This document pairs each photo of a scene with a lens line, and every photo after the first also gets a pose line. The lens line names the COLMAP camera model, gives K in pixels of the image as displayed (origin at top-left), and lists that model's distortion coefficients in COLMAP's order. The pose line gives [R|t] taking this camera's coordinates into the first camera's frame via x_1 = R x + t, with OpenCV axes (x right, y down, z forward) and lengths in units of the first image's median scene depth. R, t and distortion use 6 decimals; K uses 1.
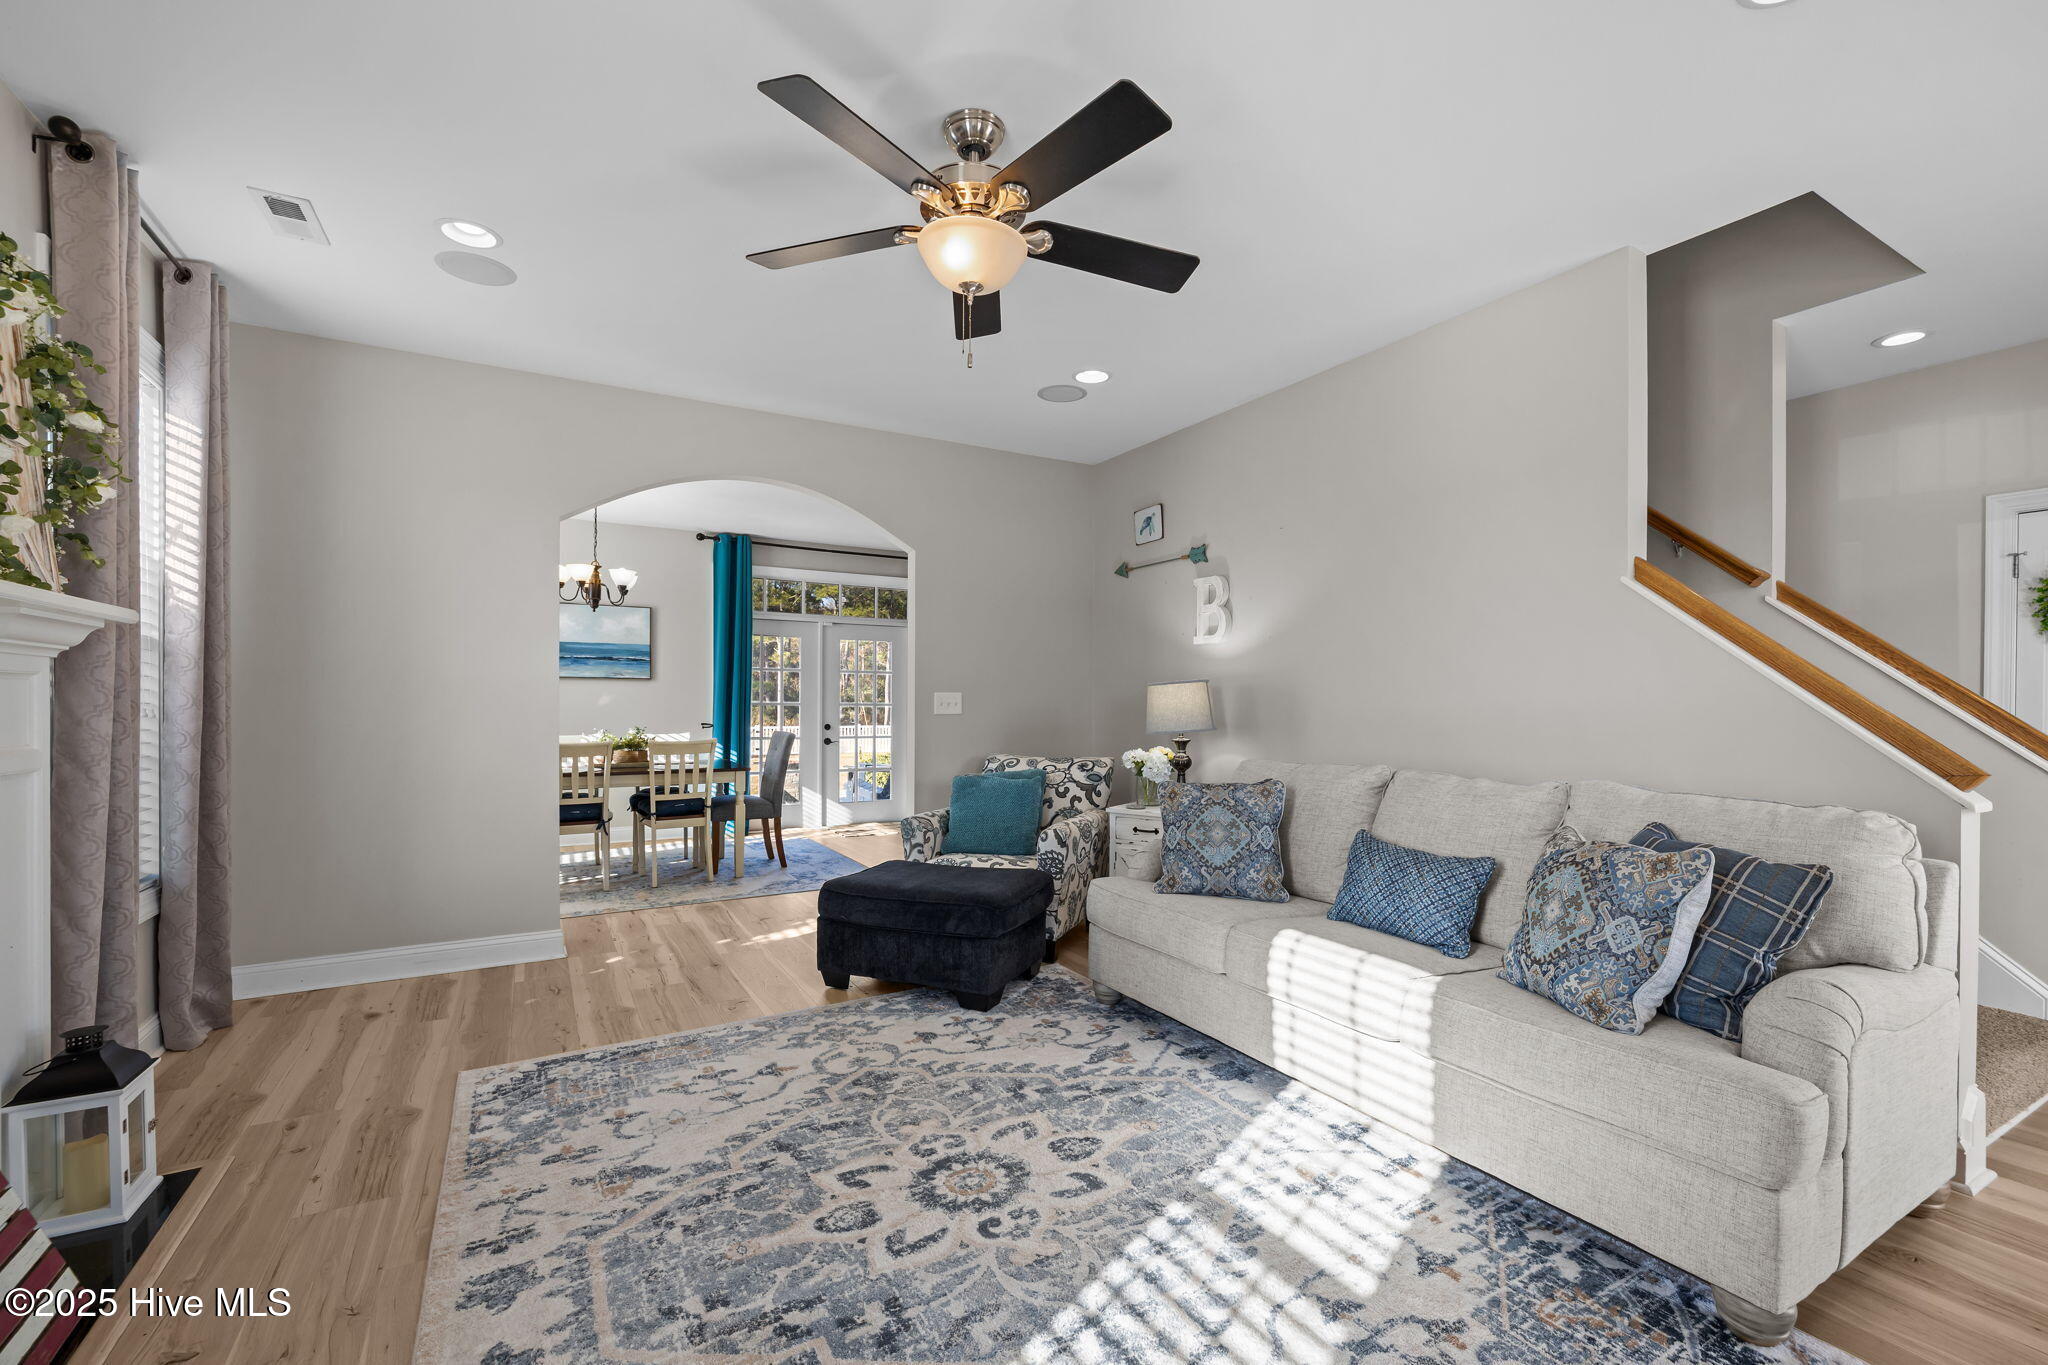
lens RADIAL K [[863.8, 0, 1019.6], [0, 863.8, 686.3], [0, 0, 1]] dist [0.000860, 0.000273]
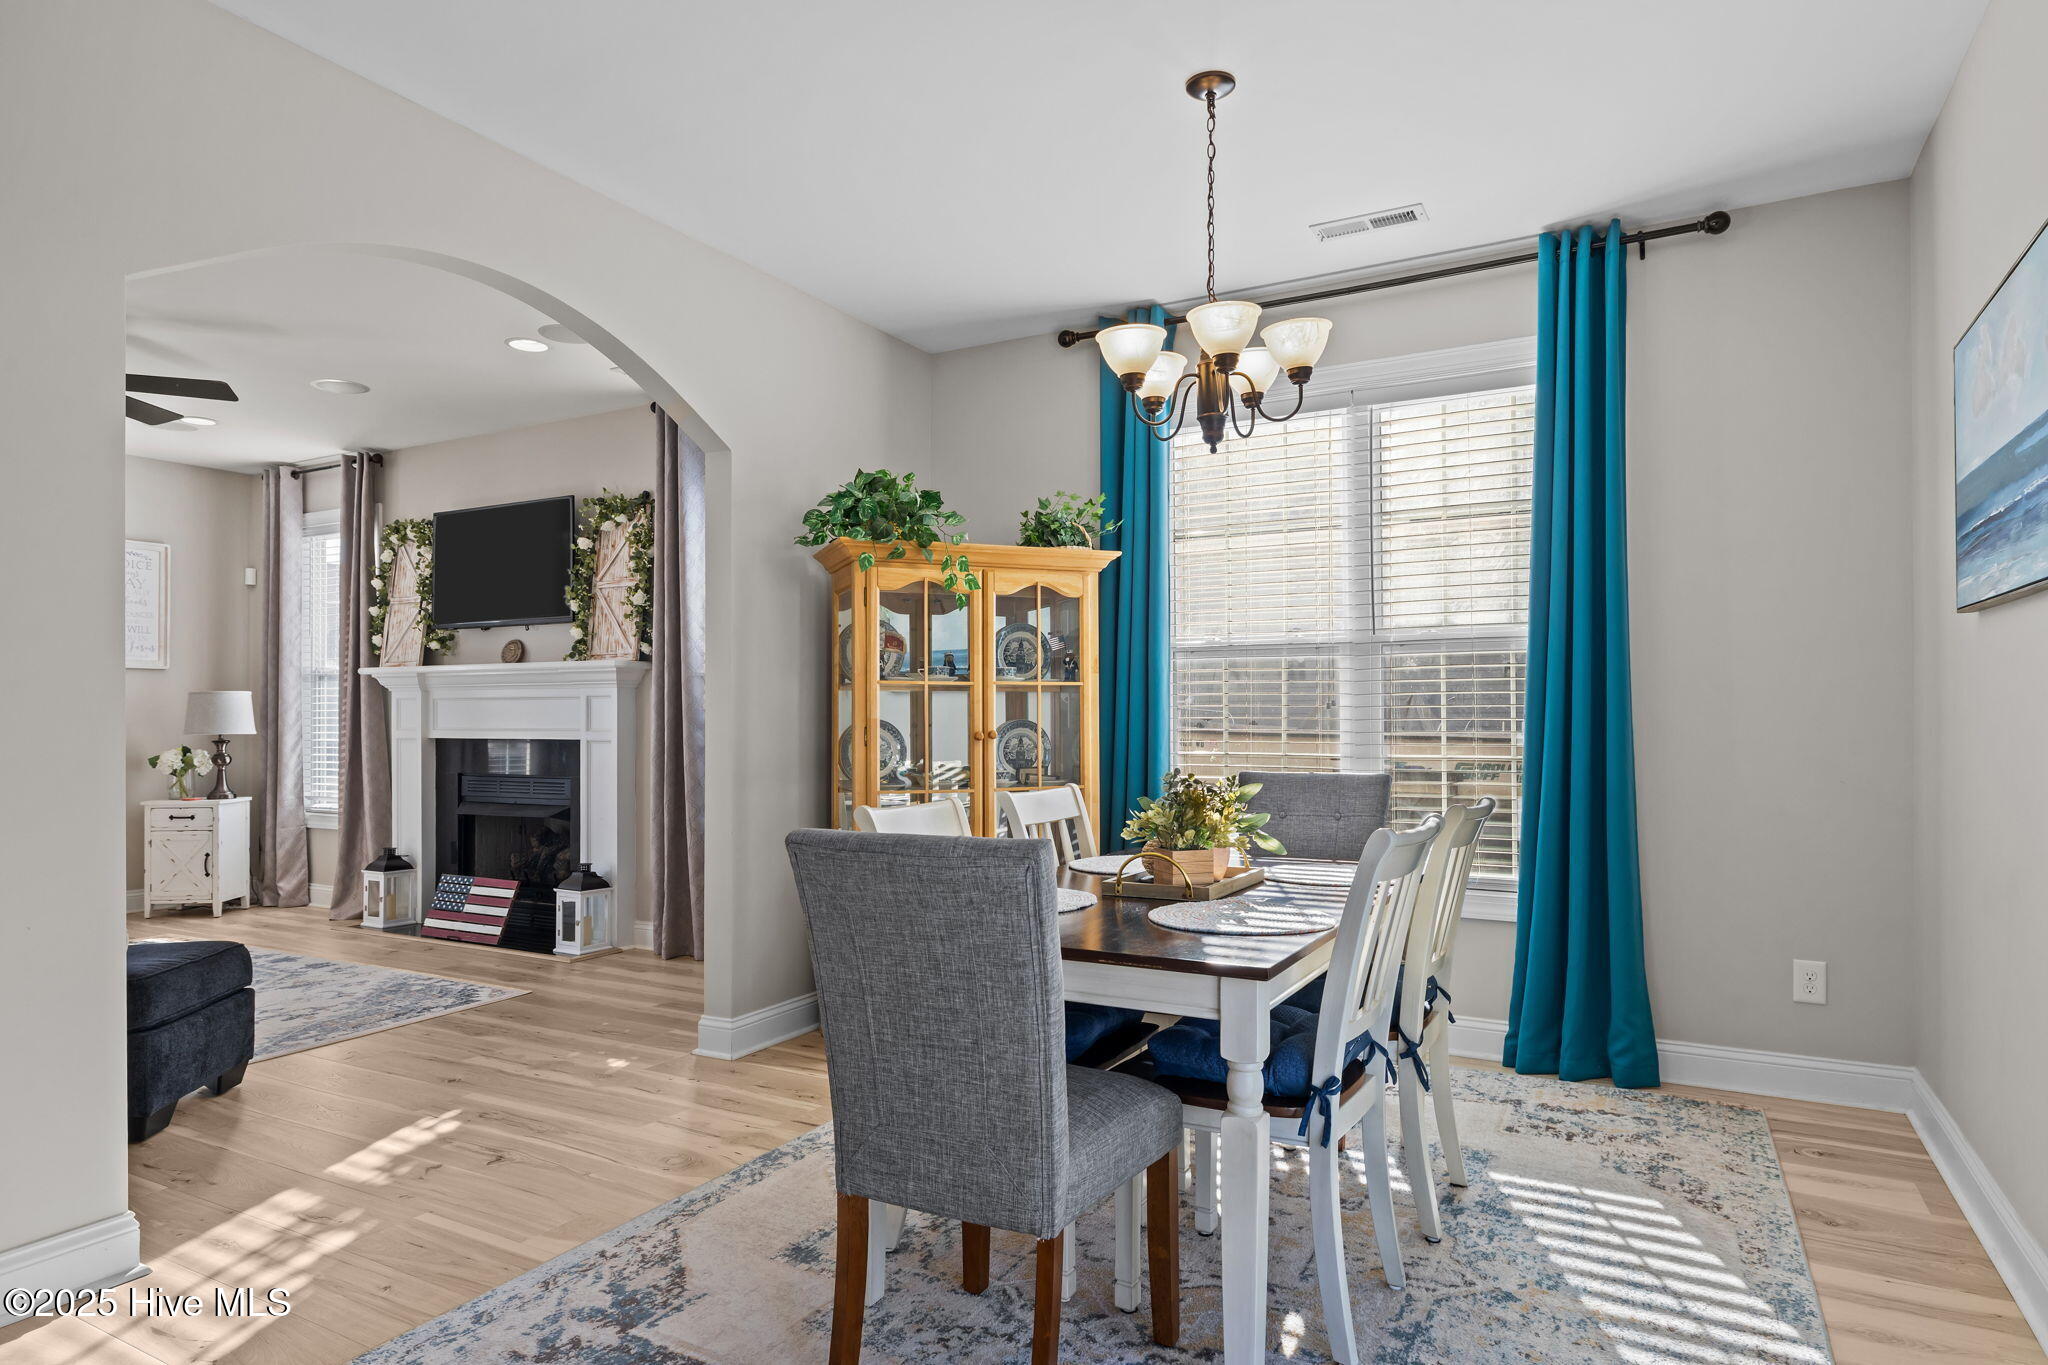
lens RADIAL K [[1166.2, 0, 1021.3], [0, 1166.2, 717.4], [0, 0, 1]] dist [-0.001194, 0.000010]
pose [[-0.848827, -0.002053, -0.528667, -0.406925], [0.009234, 0.999782, -0.018708, 0.087083], [0.528590, -0.020762, -0.848623, 3.404640]]
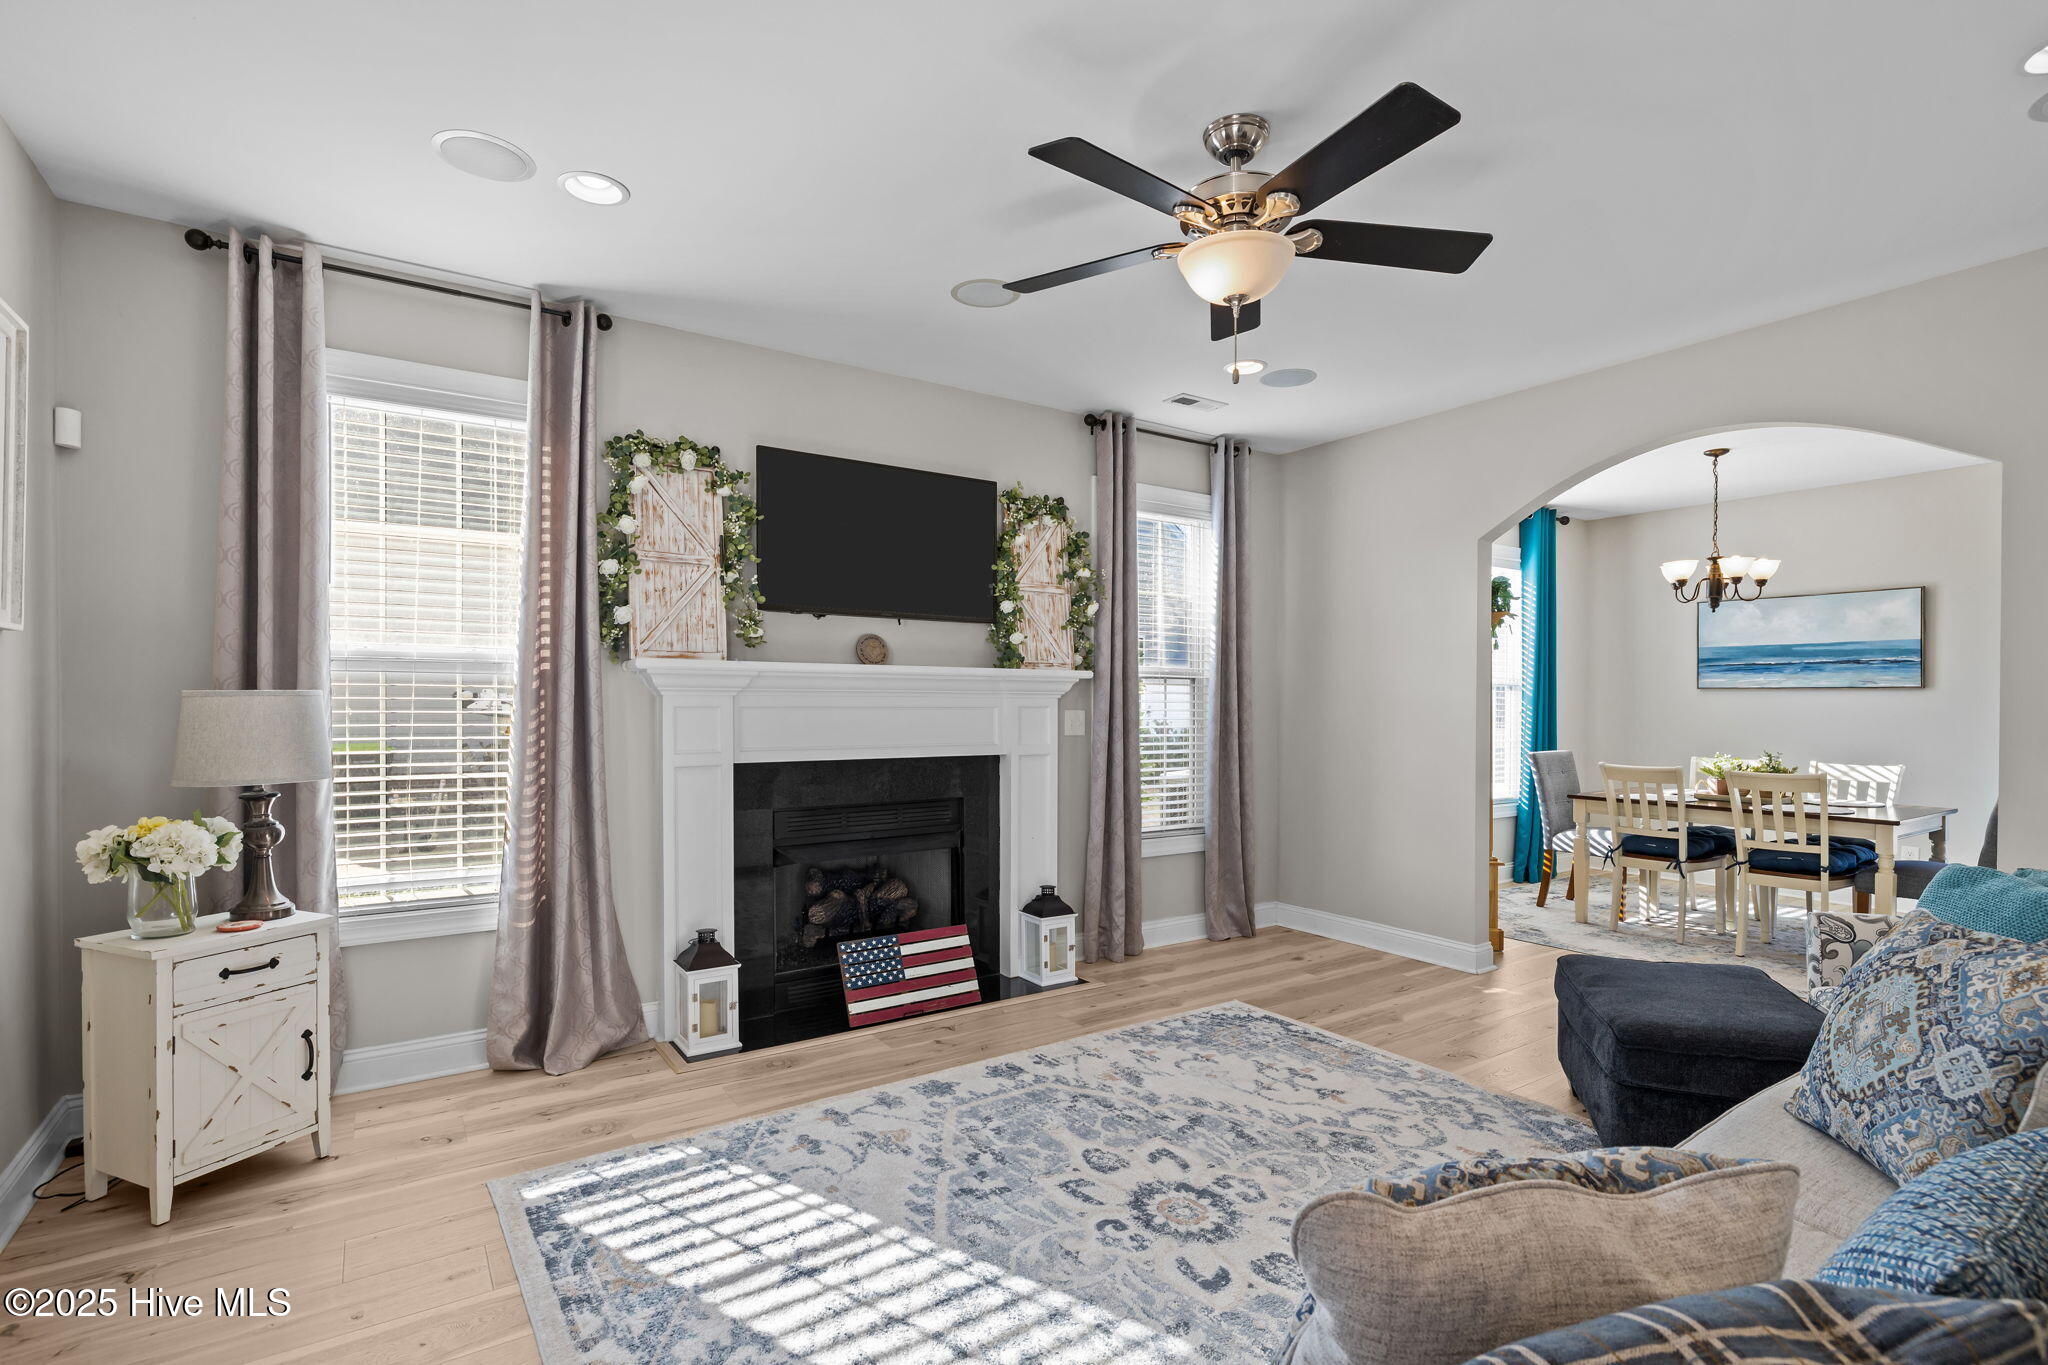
lens RADIAL K [[958.9, 0, 1033.3], [0, 958.9, 695.2], [0, 0, 1]] dist [-0.001608, -0.000122]
pose [[0.082034, -0.011126, -0.996567, 0.956788], [0.015605, 0.999829, -0.009877, -0.018474], [0.996507, -0.014741, 0.082193, 0.676582]]
